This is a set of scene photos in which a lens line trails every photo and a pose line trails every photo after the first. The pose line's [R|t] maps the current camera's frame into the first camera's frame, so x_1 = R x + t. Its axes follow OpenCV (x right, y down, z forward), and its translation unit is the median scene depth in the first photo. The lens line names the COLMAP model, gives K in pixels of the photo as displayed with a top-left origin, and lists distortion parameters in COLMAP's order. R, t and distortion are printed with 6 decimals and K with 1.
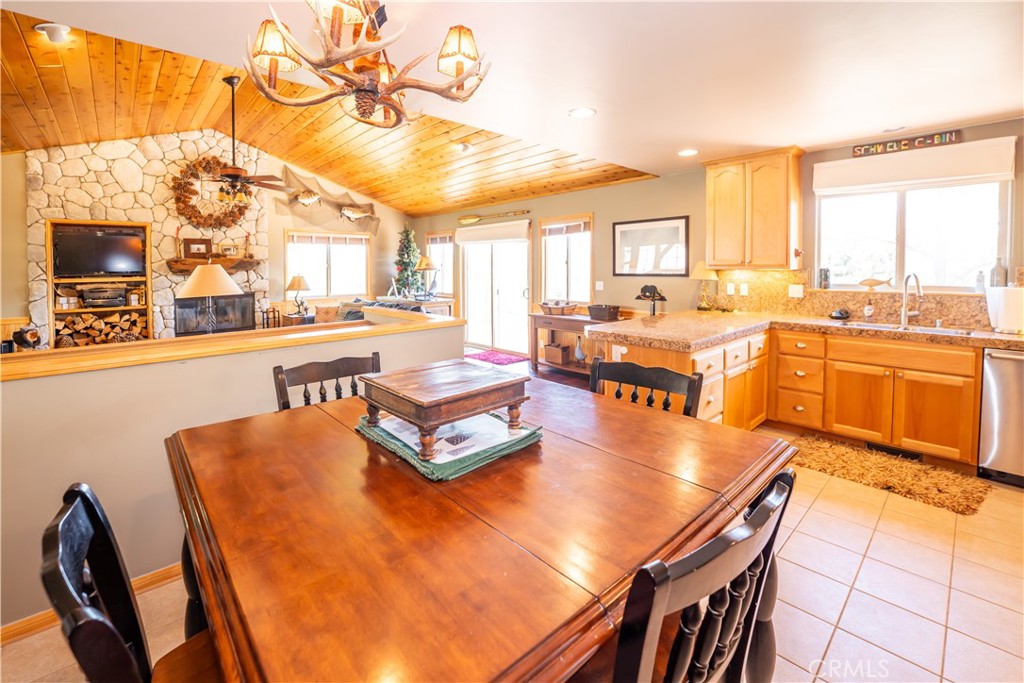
lens RADIAL K [[446.6, 0, 506.6], [0, 446.6, 282.7], [0, 0, 1]] dist [-0.032468, 0.003426]
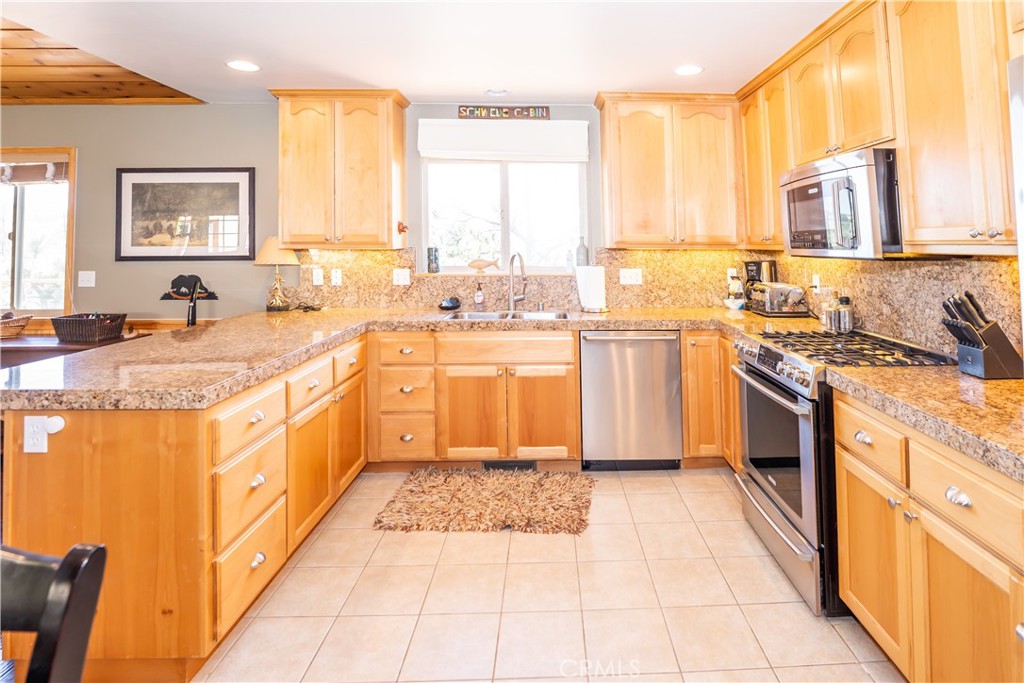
lens RADIAL K [[515.6, 0, 558.8], [0, 515.6, 231.7], [0, 0, 1]] dist [-0.003604, -0.003296]
pose [[0.649594, 0.028587, 0.759744, 0.152362], [0.025088, 0.997943, -0.059000, 0.000500], [-0.759868, 0.057387, 0.647540, 0.208098]]
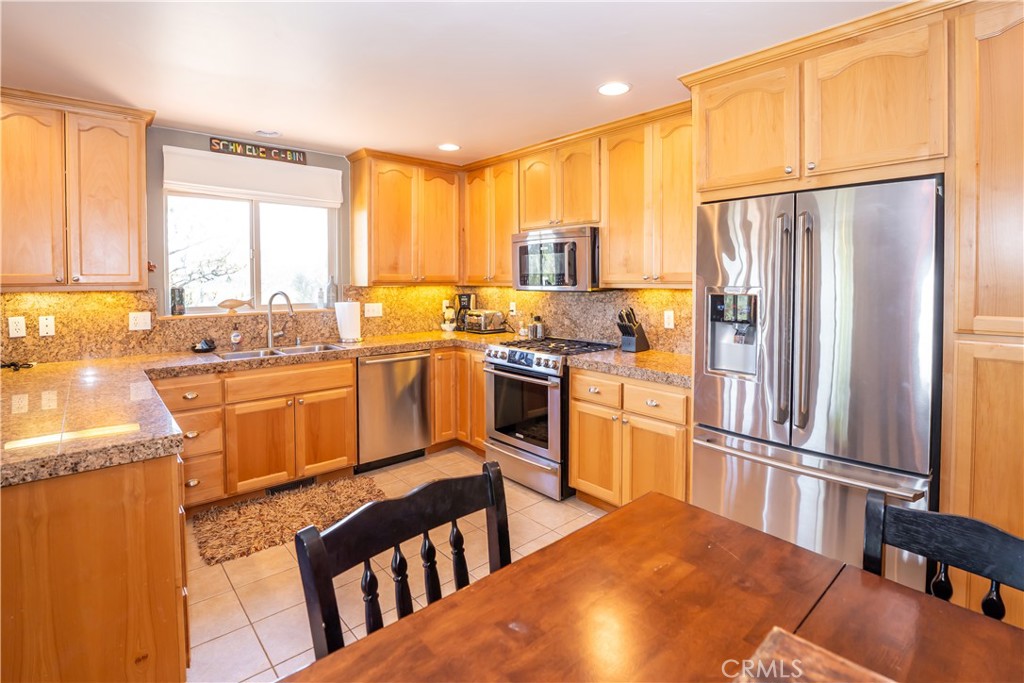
lens RADIAL K [[487.6, 0, 503.4], [0, 487.6, 292.5], [0, 0, 1]] dist [-0.037992, 0.005365]
pose [[0.033107, -0.021264, 0.999226, -0.085527], [0.045226, 0.998781, 0.019756, -0.015721], [-0.998428, 0.044537, 0.034028, 0.406964]]
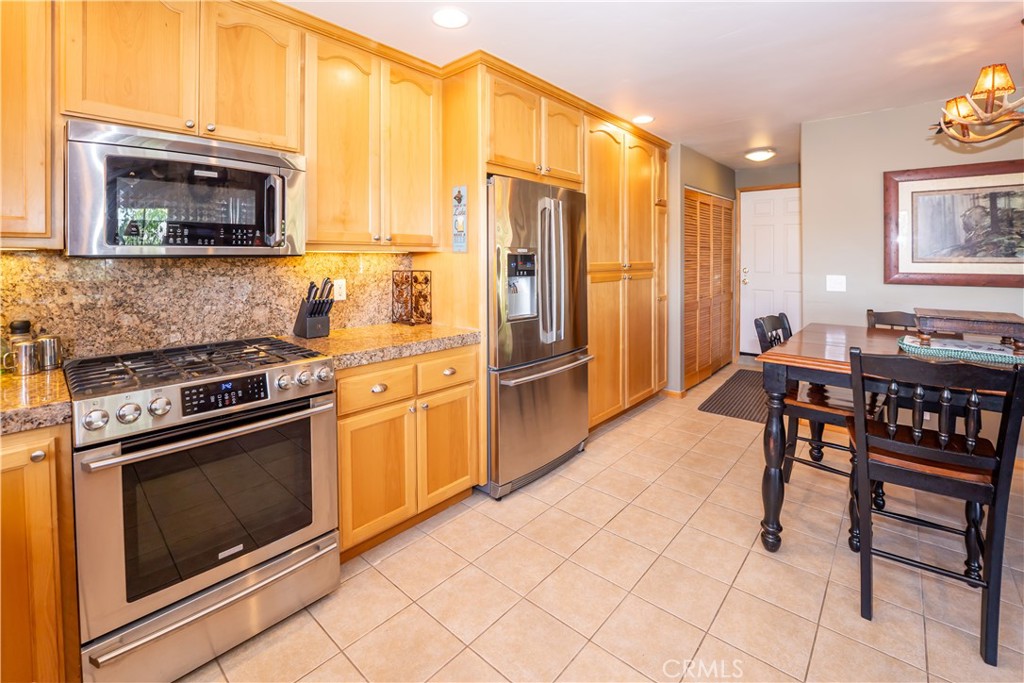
lens RADIAL K [[446.6, 0, 522.1], [0, 446.6, 257.4], [0, 0, 1]] dist [-0.032468, 0.003426]
pose [[-0.994388, 0.008599, -0.105440, 0.533820], [0.003707, 0.998911, 0.046505, -0.014980], [0.105725, 0.045853, -0.993338, 0.793887]]
